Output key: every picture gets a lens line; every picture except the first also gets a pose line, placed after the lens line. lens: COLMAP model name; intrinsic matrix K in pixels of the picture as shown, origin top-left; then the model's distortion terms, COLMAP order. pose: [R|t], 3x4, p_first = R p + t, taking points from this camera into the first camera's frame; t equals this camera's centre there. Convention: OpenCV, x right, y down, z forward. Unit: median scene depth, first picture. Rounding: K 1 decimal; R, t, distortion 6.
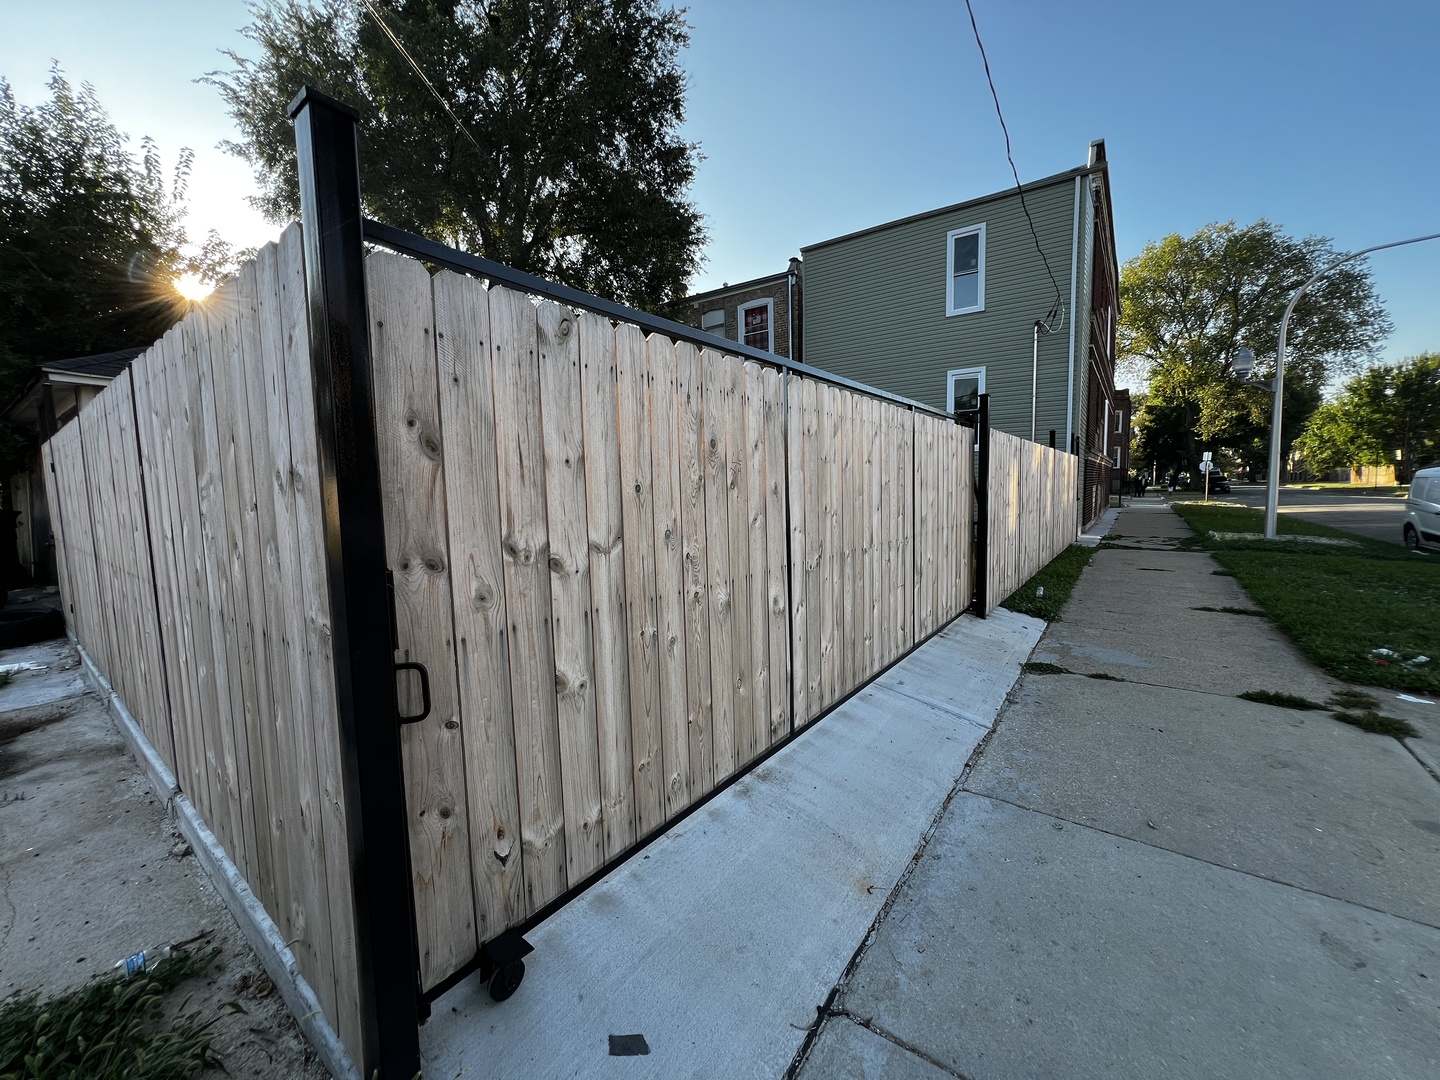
lens RADIAL K [[564.8, 0, 727.8], [0, 564.8, 539.7], [0, 0, 1]] dist [0.002847, 0.000304]
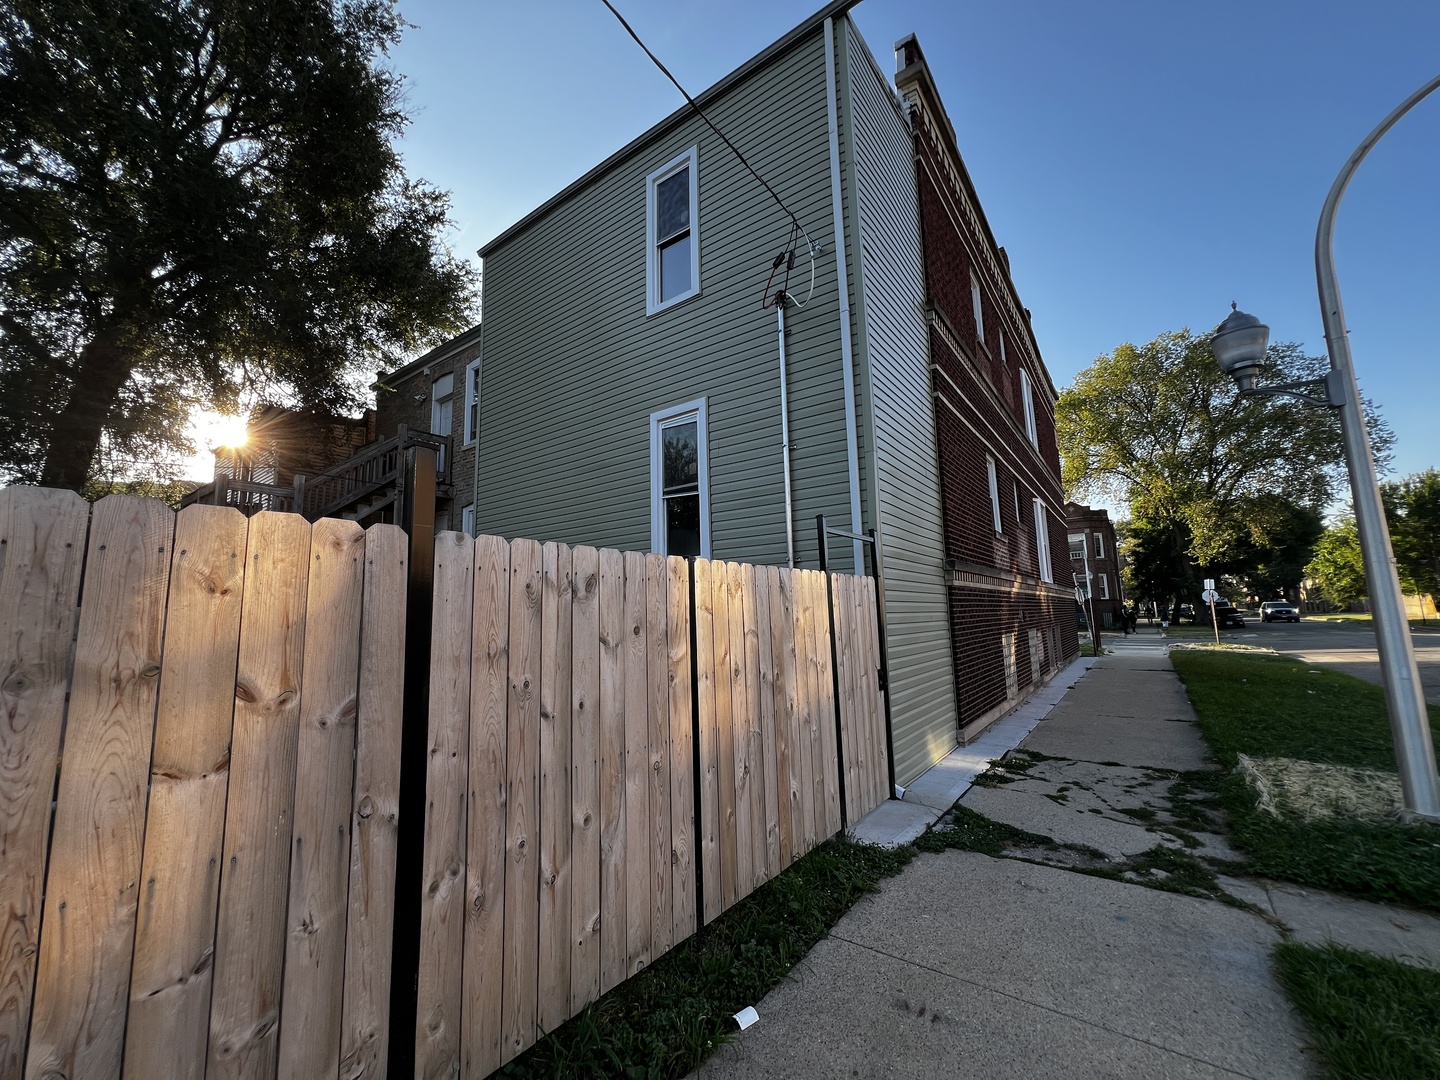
lens RADIAL K [[577.3, 0, 710.3], [0, 577.3, 545.0], [0, 0, 1]] dist [-0.001708, 0.000054]
pose [[0.999861, -0.005973, -0.015539, 0.116691], [0.002430, 0.975791, -0.218691, -0.018447], [0.016469, 0.218623, 0.975670, 0.135925]]
